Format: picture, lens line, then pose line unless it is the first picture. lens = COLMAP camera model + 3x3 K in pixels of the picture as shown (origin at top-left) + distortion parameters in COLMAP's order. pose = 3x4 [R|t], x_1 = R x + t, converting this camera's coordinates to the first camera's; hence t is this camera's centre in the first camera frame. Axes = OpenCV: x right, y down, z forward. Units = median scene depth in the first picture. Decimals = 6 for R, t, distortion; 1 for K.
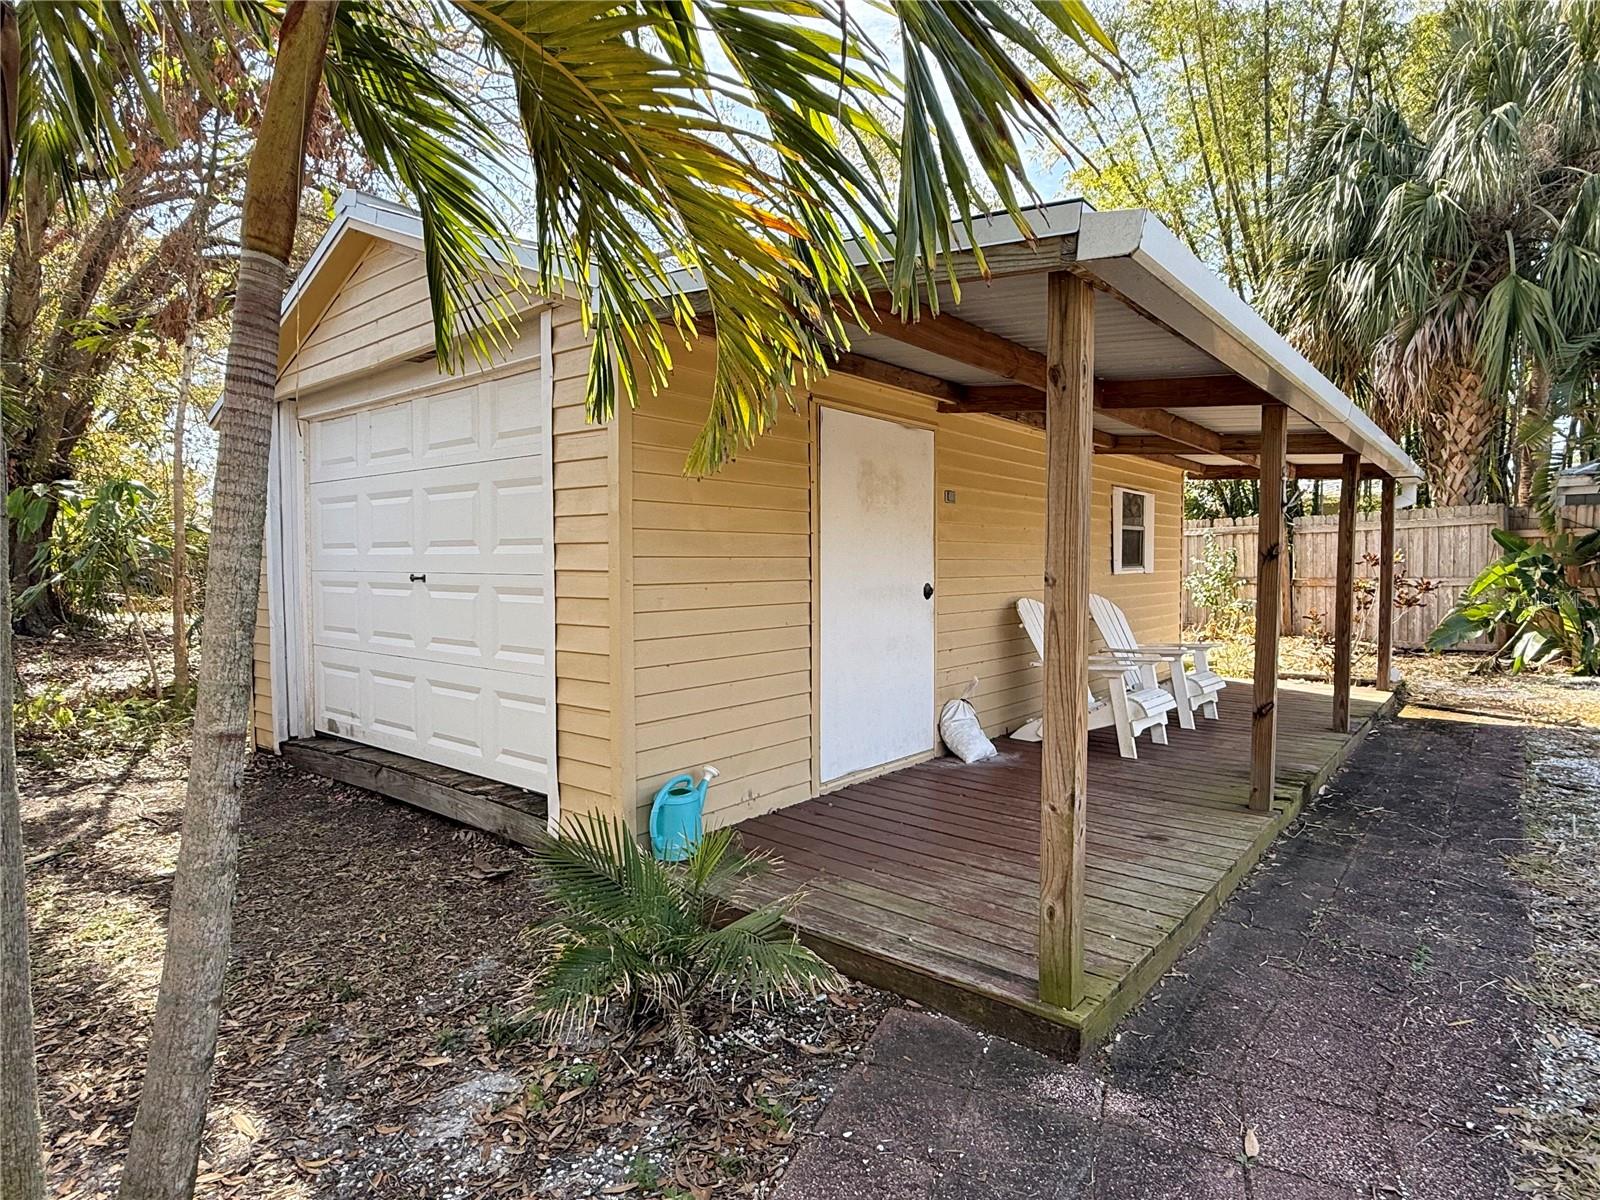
lens RADIAL K [[875.6, 0, 800.0], [0, 875.6, 600.0], [0, 0, 1]] dist [0.001456, -0.000017]
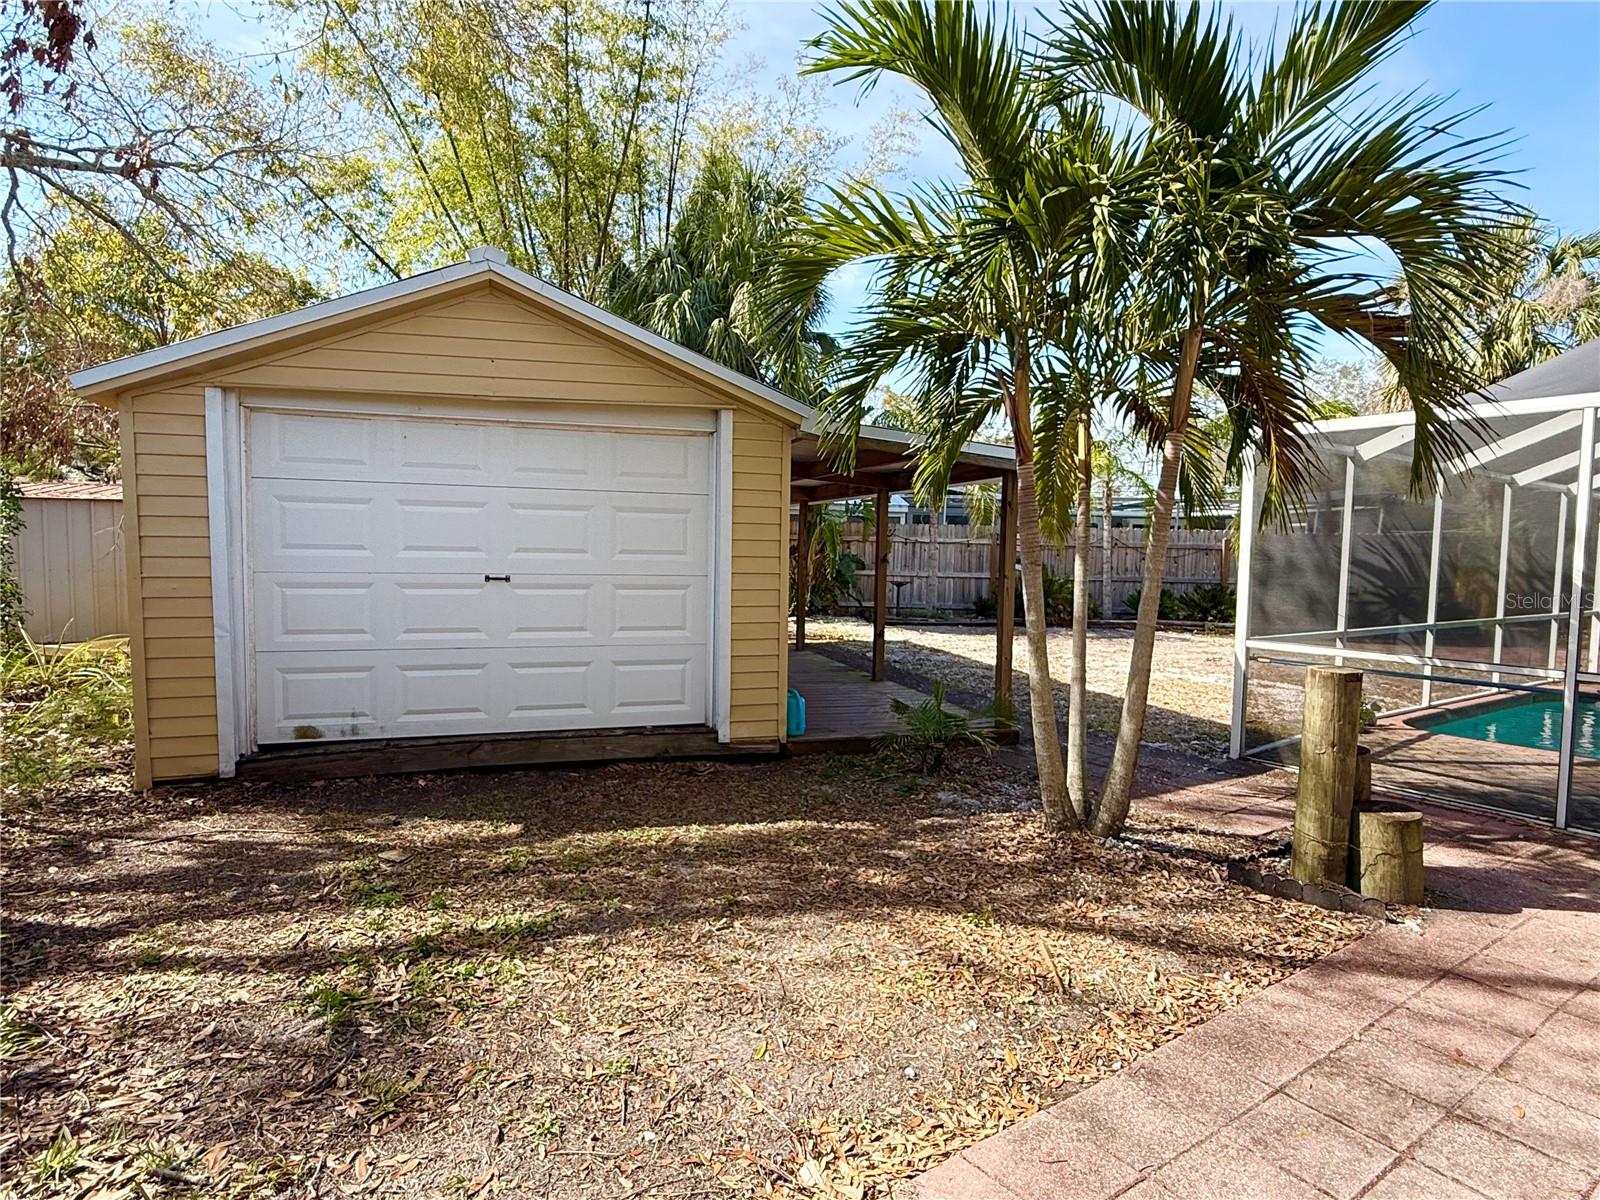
lens RADIAL K [[875.6, 0, 800.0], [0, 875.6, 600.0], [0, 0, 1]] dist [0.001456, -0.000017]
pose [[0.554798, -0.043569, 0.830843, -1.279327], [0.016710, 0.999010, 0.041229, -0.040779], [-0.831817, -0.008990, 0.554977, 0.007505]]
